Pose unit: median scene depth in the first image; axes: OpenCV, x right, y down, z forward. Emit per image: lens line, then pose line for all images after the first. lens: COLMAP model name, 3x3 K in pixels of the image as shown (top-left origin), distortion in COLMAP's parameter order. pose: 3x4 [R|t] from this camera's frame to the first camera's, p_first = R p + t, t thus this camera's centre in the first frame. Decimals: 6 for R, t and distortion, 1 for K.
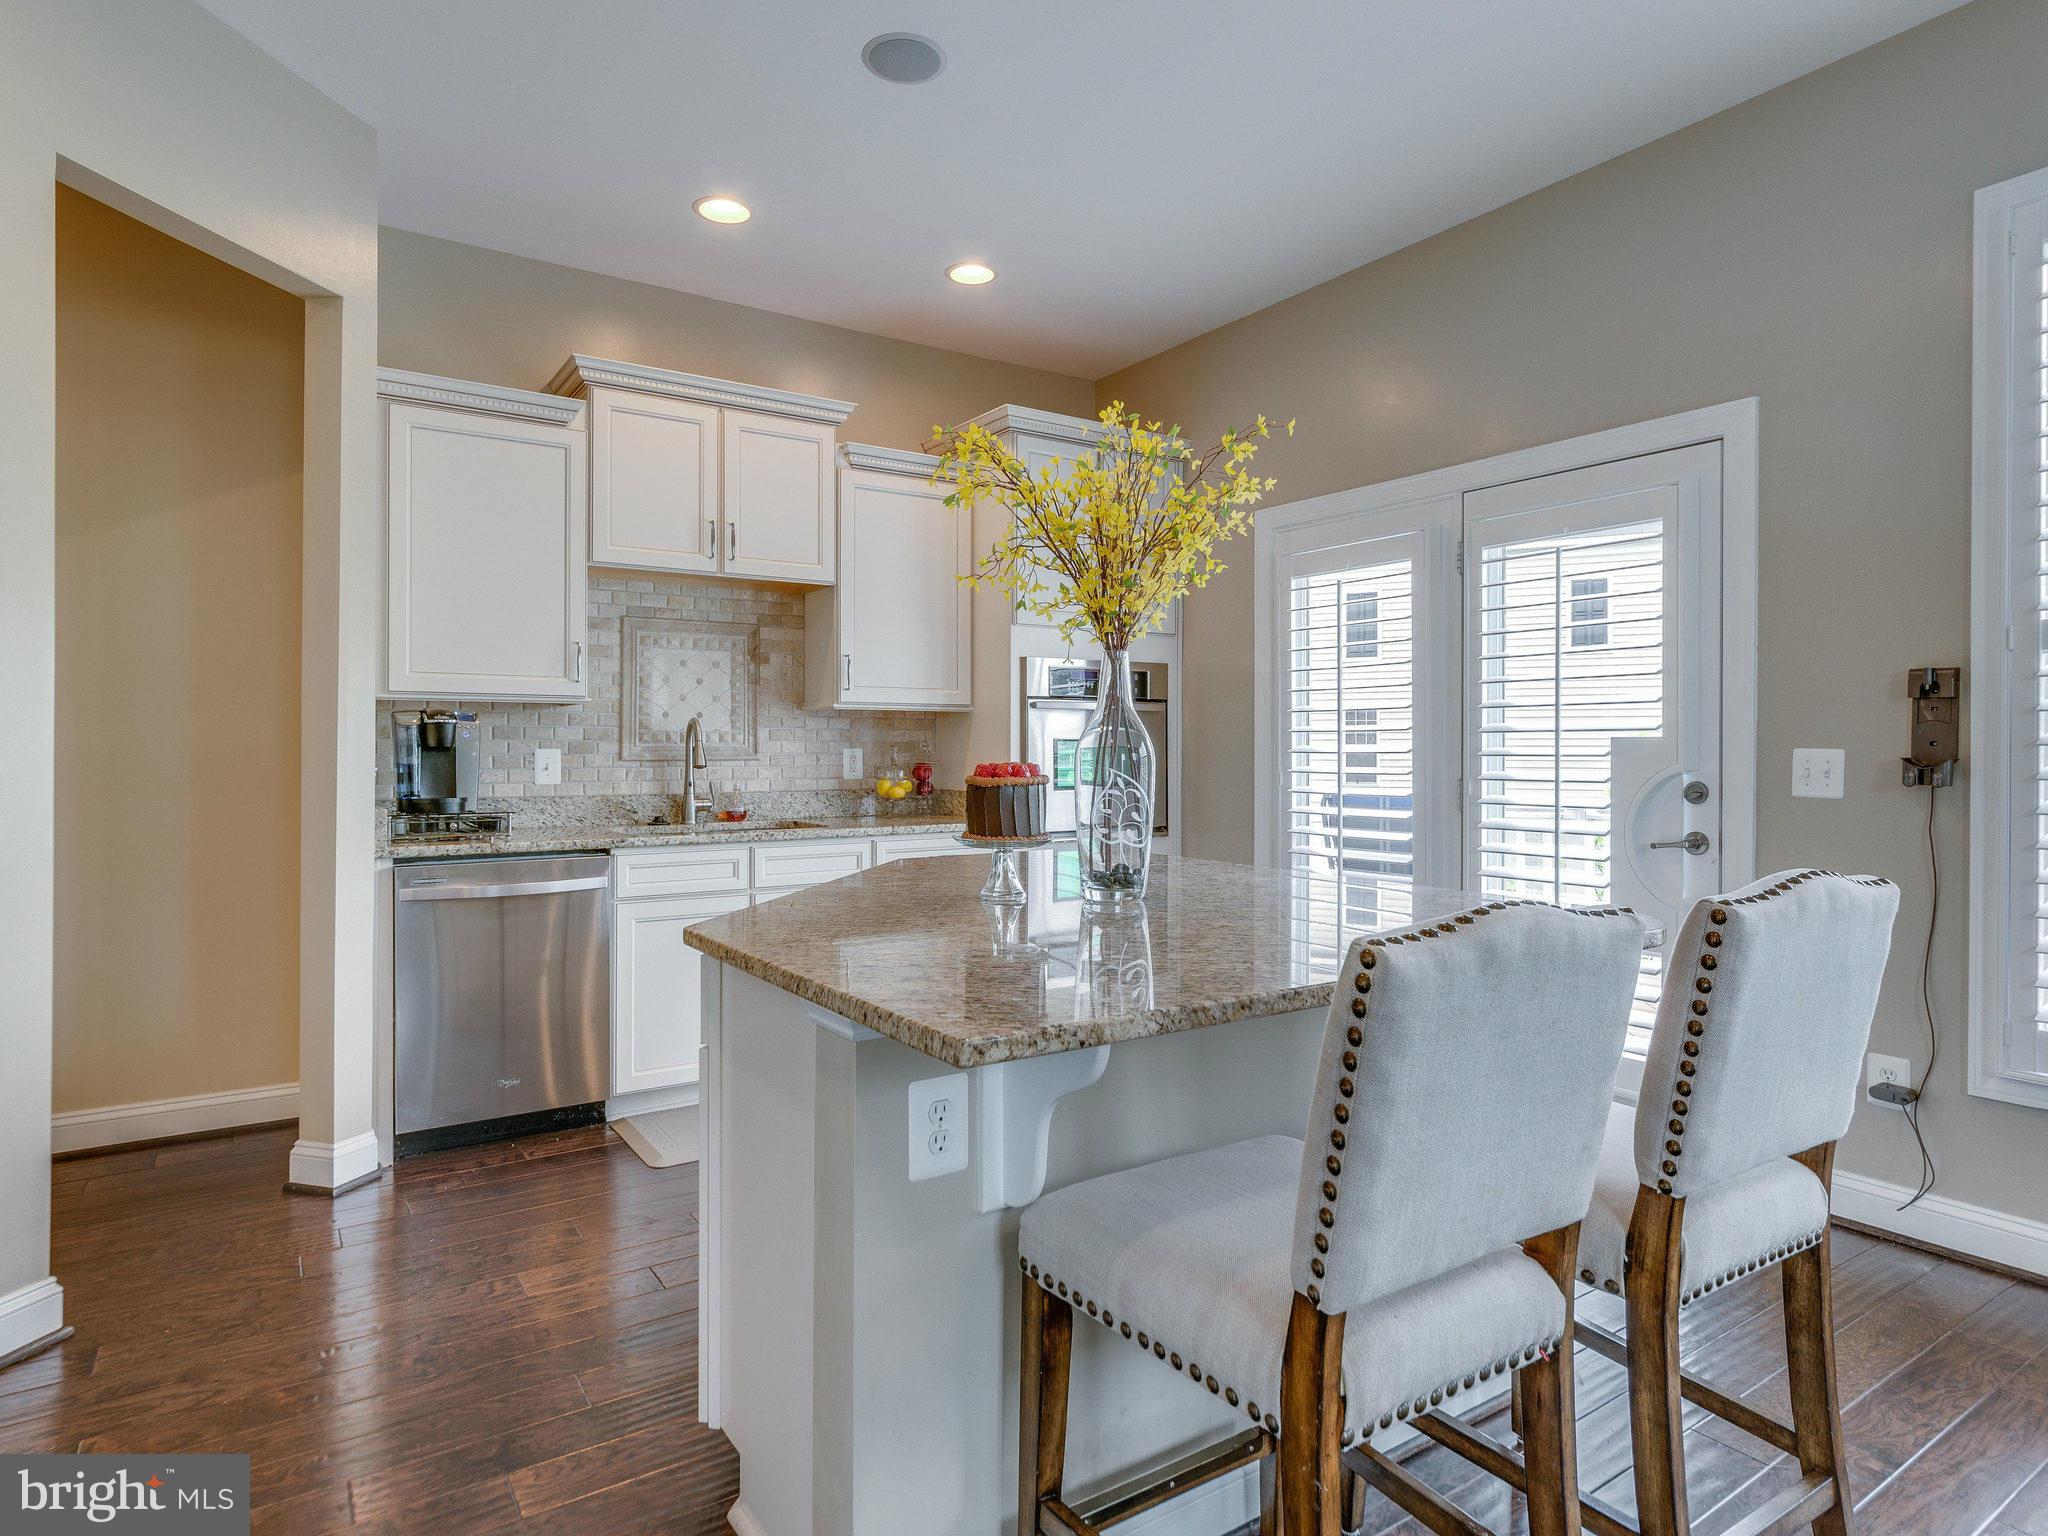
lens RADIAL K [[1157.0, 0, 1012.7], [0, 1157.0, 742.9], [0, 0, 1]] dist [0.001287, 0.001008]
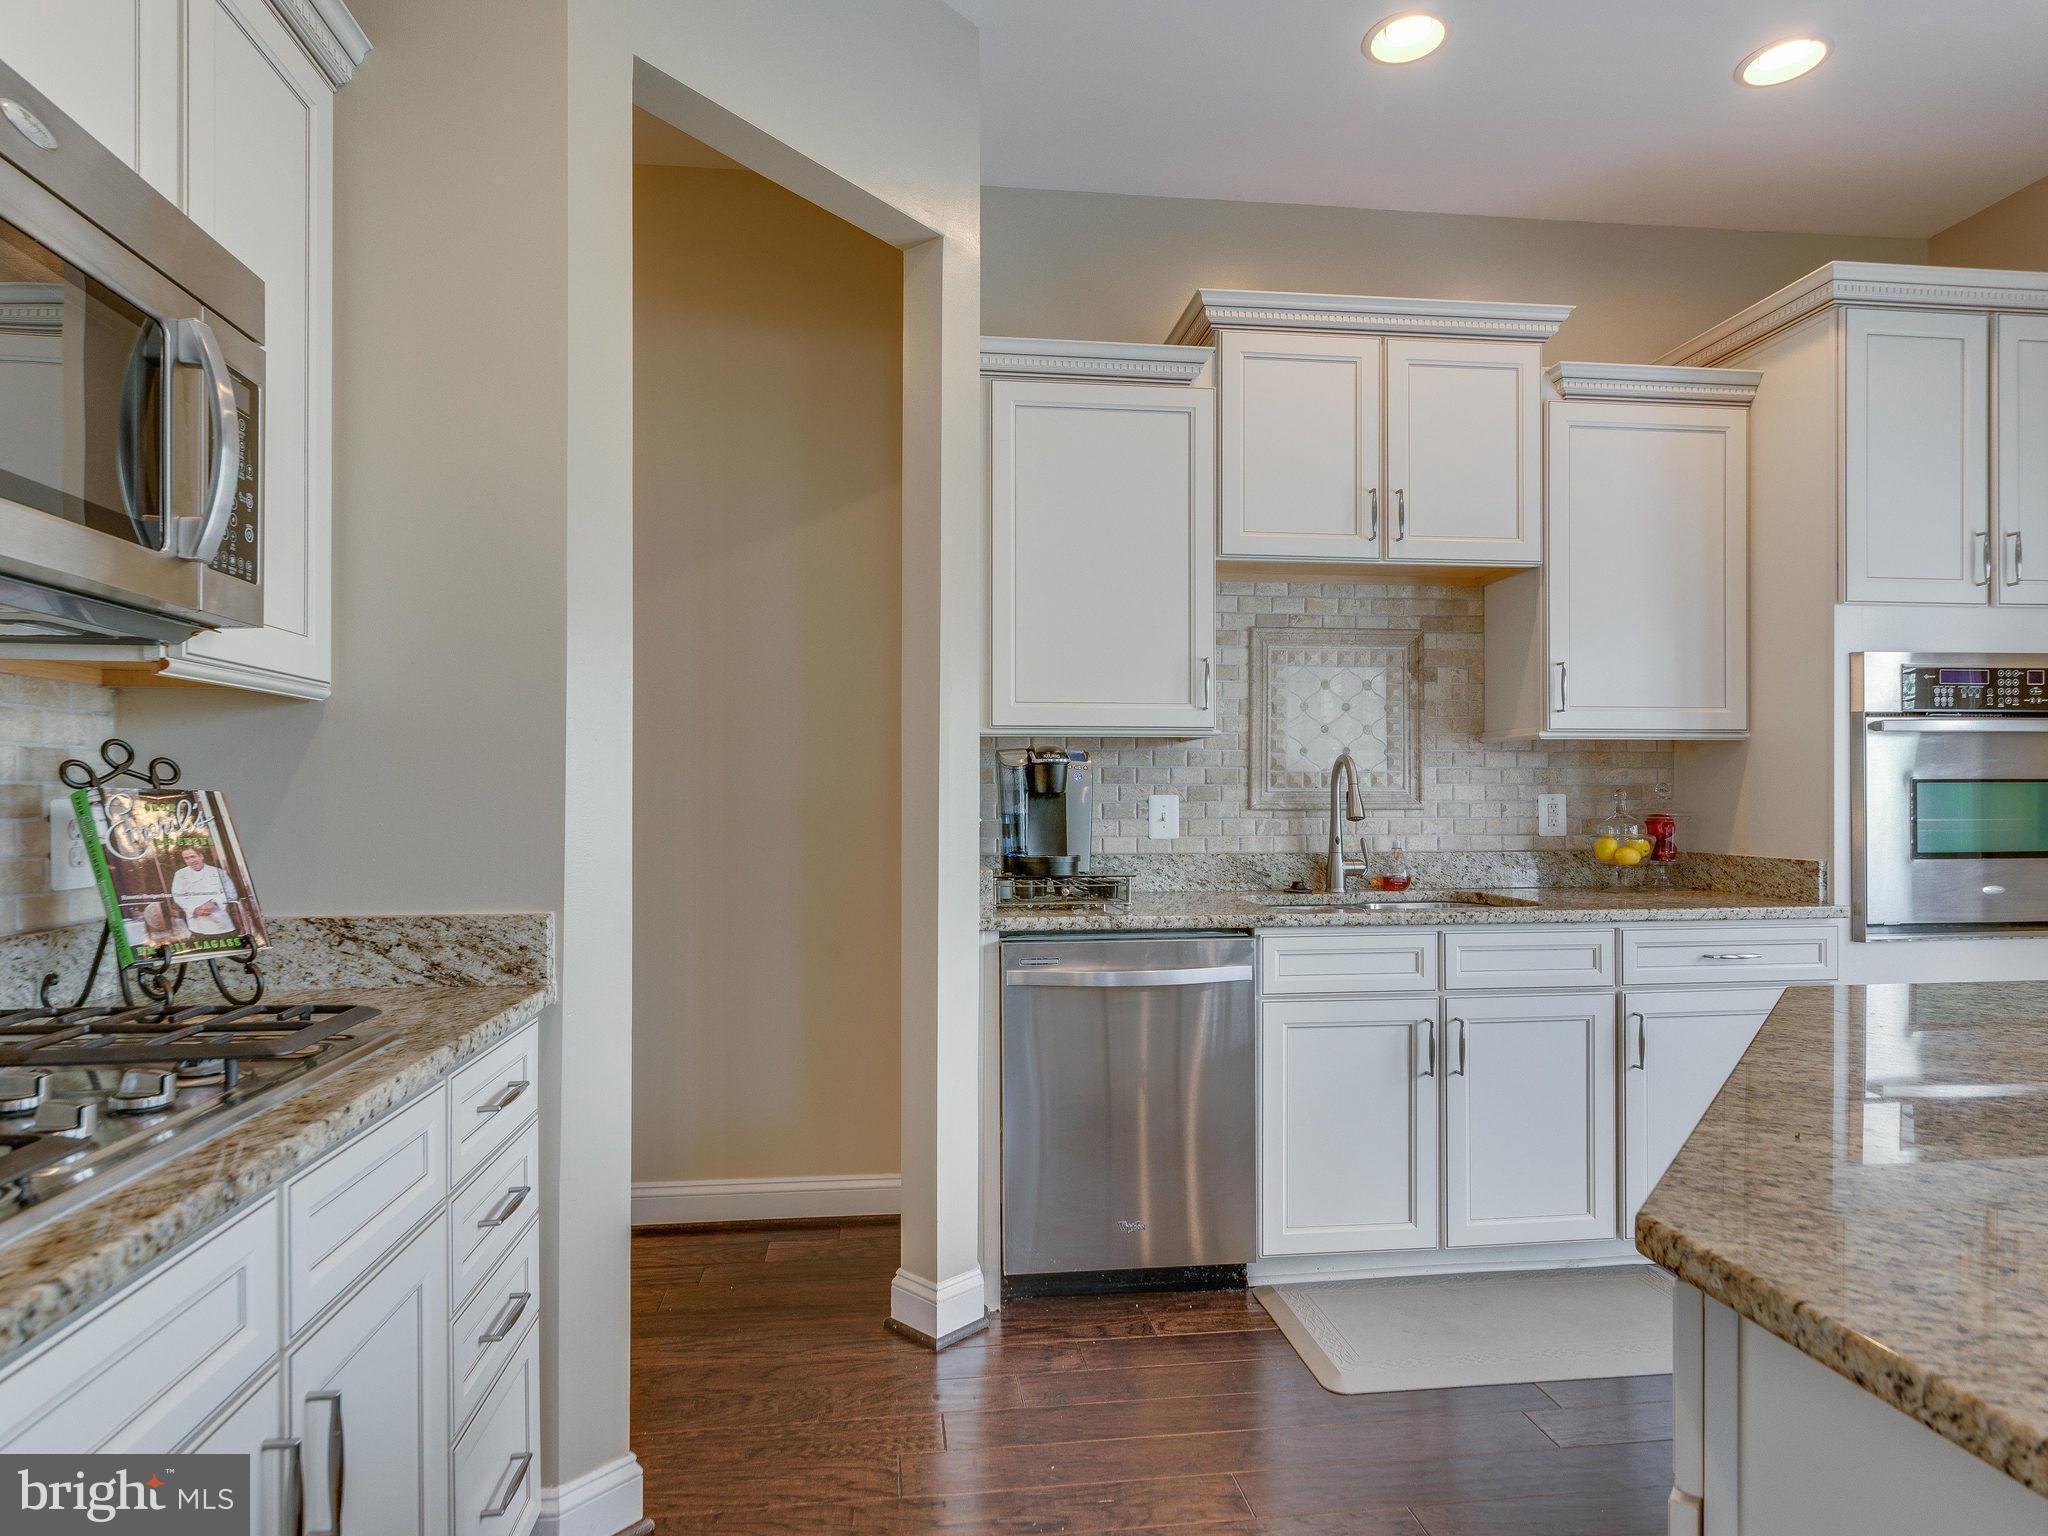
lens RADIAL K [[1137.0, 0, 1009.9], [0, 1137.0, 793.7], [0, 0, 1]] dist [-0.000669, 0.000749]
pose [[0.891007, -0.001563, -0.453987, -0.144448], [0.003365, 0.999989, 0.003162, 0.001439], [0.453978, -0.004345, 0.891002, 0.254788]]
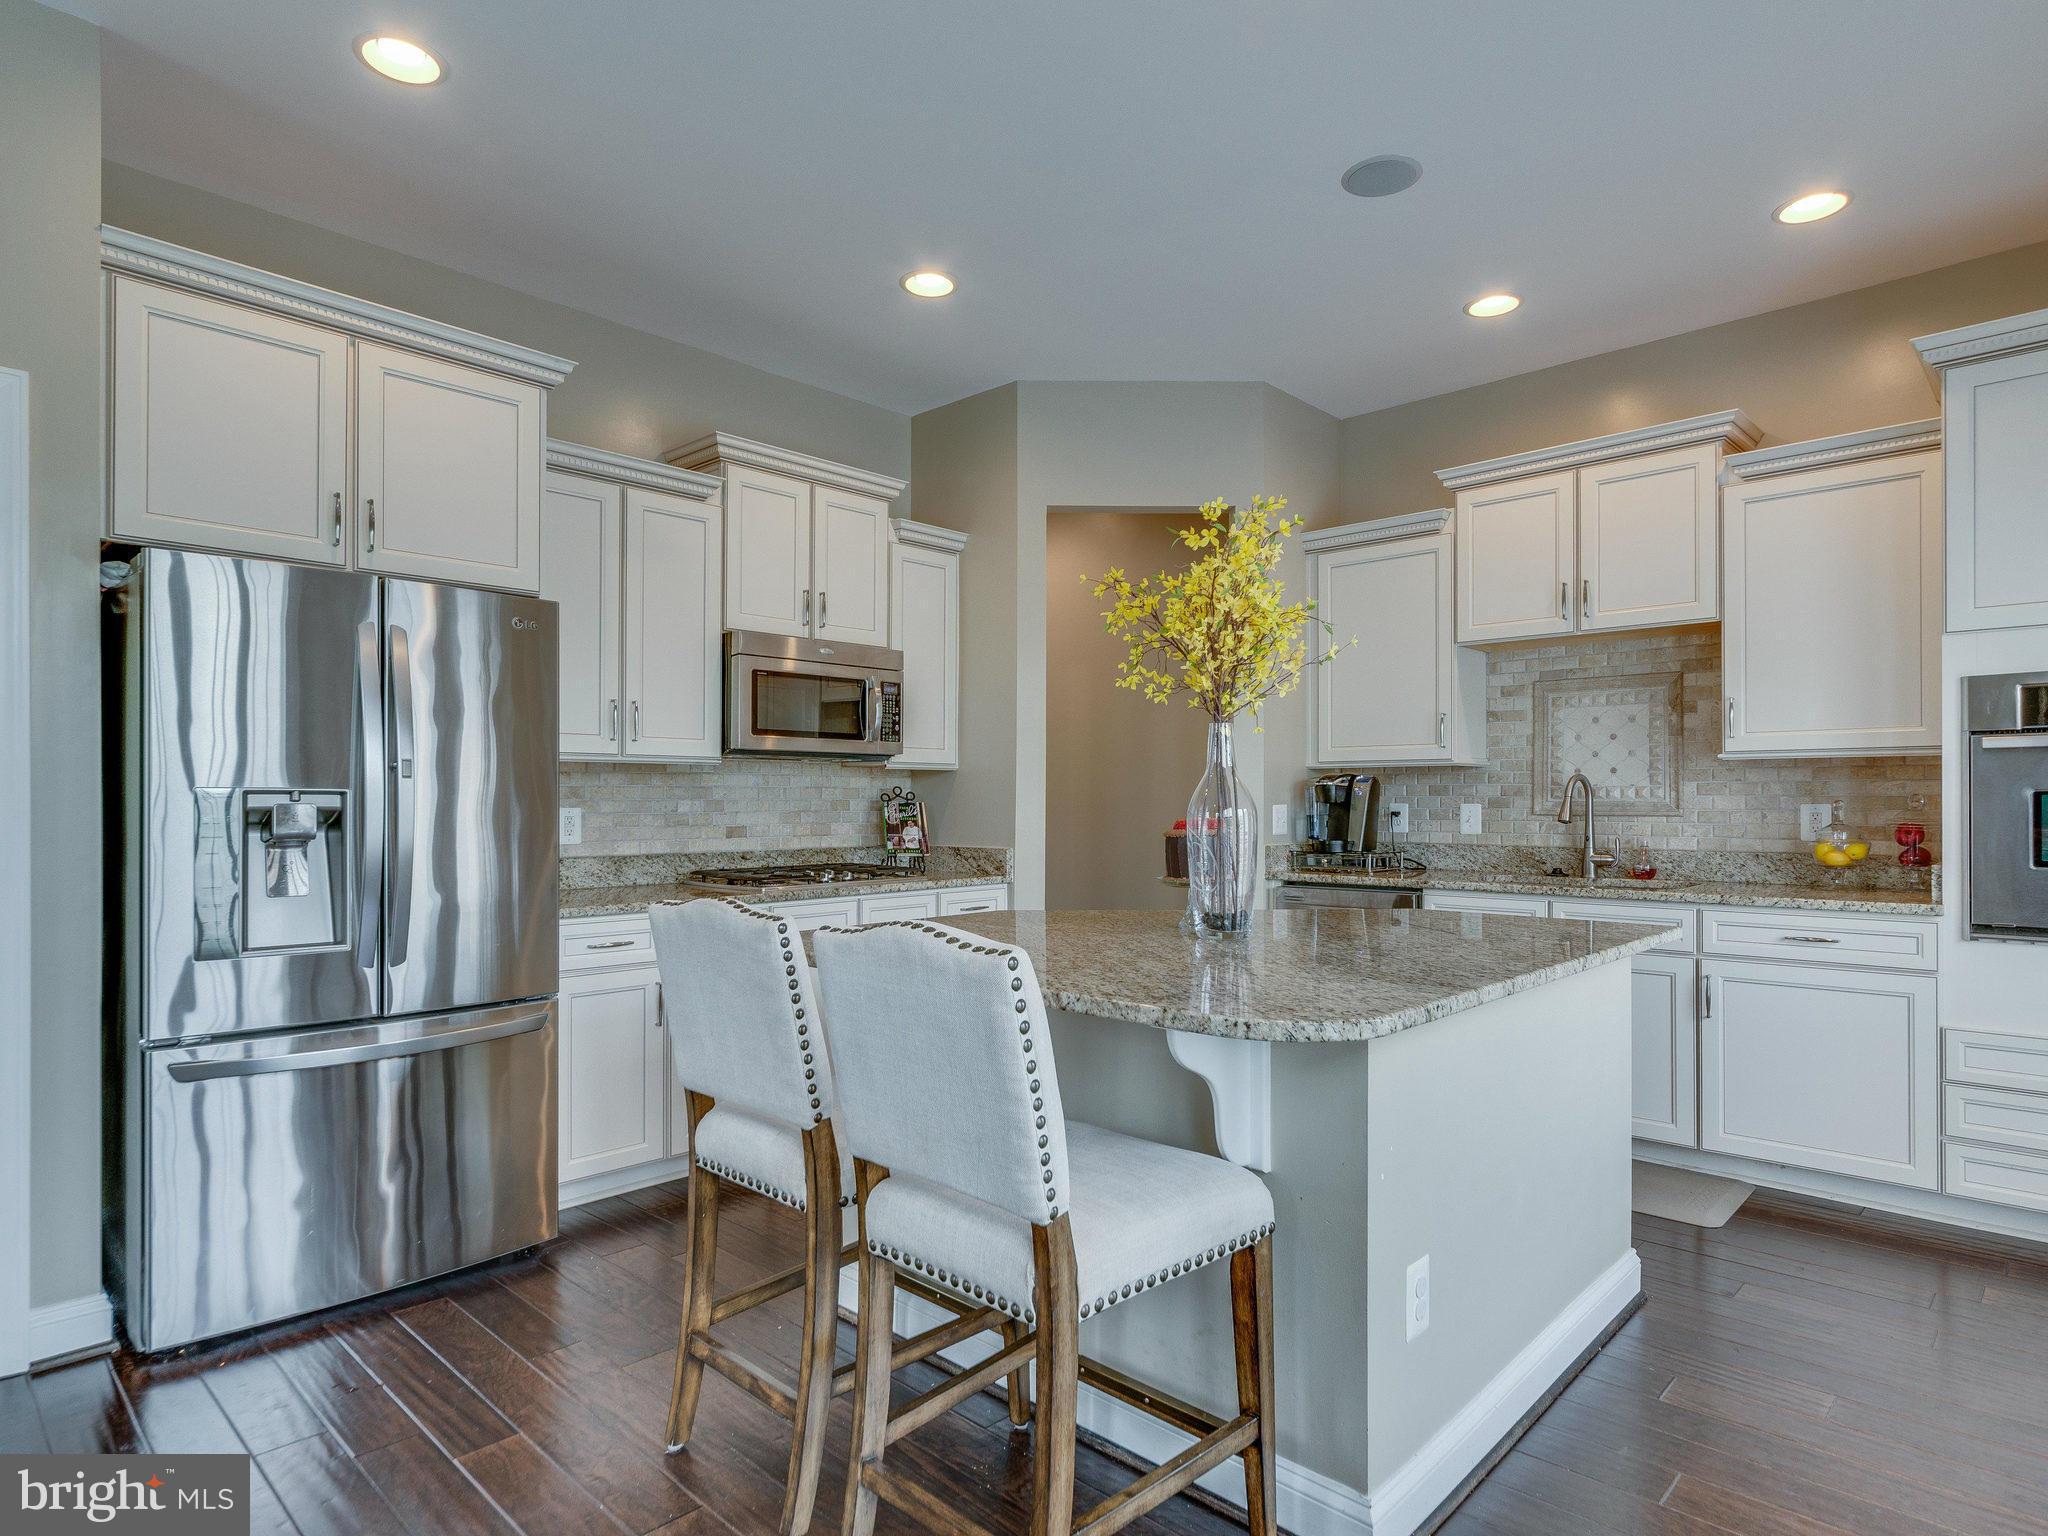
lens RADIAL K [[1137.0, 0, 1009.9], [0, 1137.0, 793.7], [0, 0, 1]] dist [-0.000669, 0.000749]
pose [[0.212230, -0.004489, -0.977209, 0.663276], [0.005746, 0.999978, -0.003346, -0.004117], [0.977203, -0.004905, 0.212251, 0.320962]]
